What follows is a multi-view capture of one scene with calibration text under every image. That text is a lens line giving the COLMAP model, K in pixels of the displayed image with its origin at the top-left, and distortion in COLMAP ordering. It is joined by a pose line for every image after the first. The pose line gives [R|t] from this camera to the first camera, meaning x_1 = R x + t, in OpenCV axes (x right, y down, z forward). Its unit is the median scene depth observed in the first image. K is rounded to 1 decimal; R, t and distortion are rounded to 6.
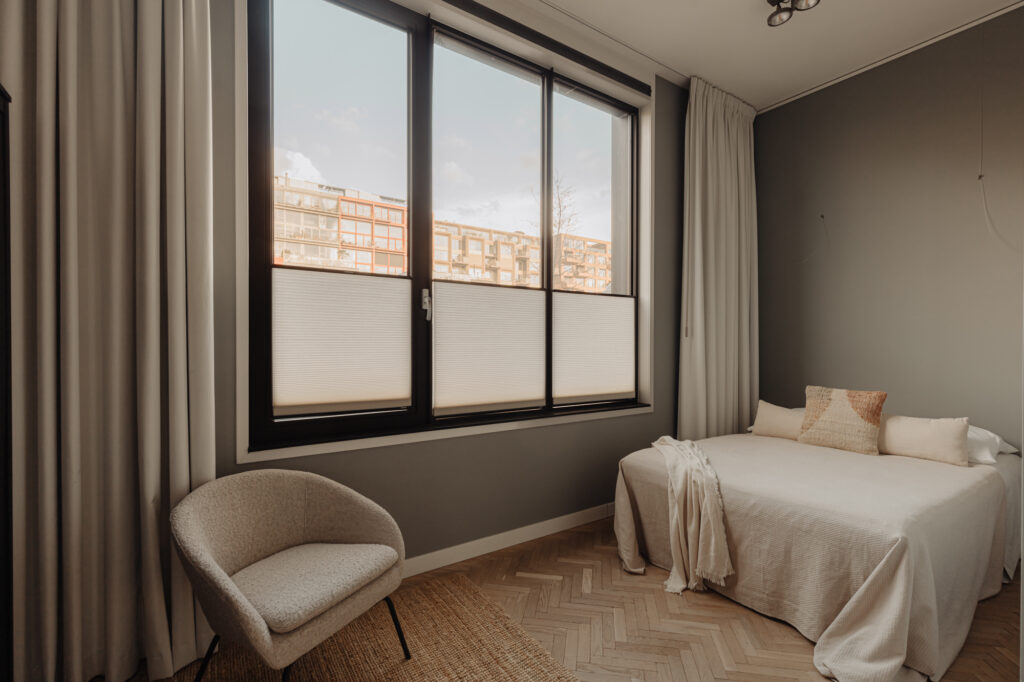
lens RADIAL K [[459.2, 0, 512.0], [0, 459.2, 341.0], [0, 0, 1]] dist [-0.002442, -0.000681]
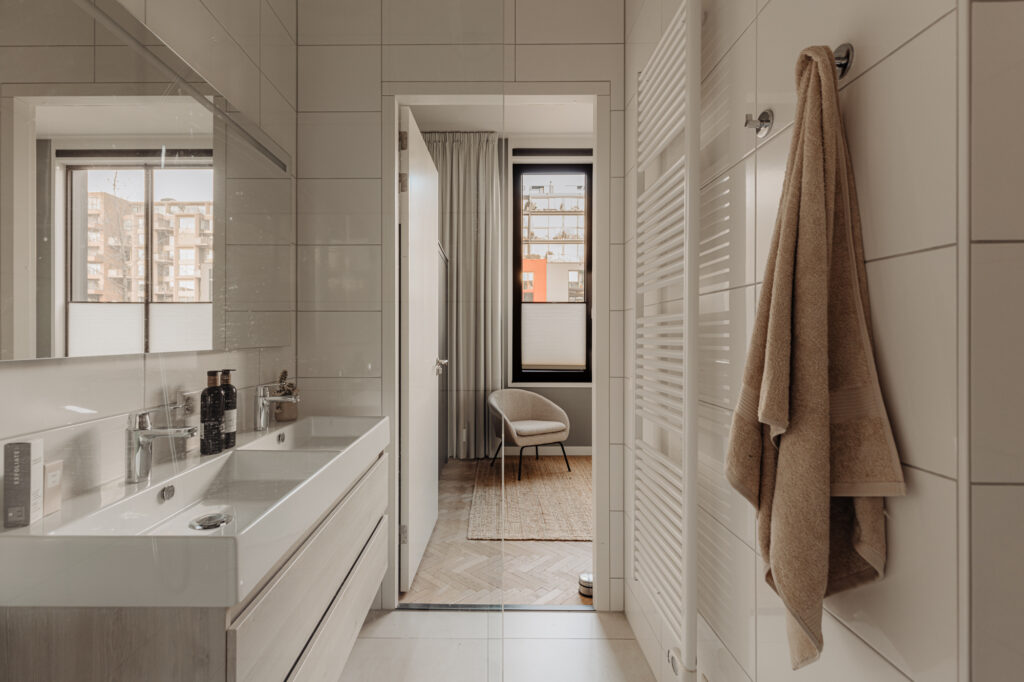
lens RADIAL K [[459.2, 0, 512.0], [0, 459.2, 341.0], [0, 0, 1]] dist [-0.002442, -0.000681]
pose [[0.857274, 0.006313, -0.514821, 0.650331], [0.002042, 0.999875, 0.015662, -0.012927], [0.514856, -0.014478, 0.857155, -1.040870]]
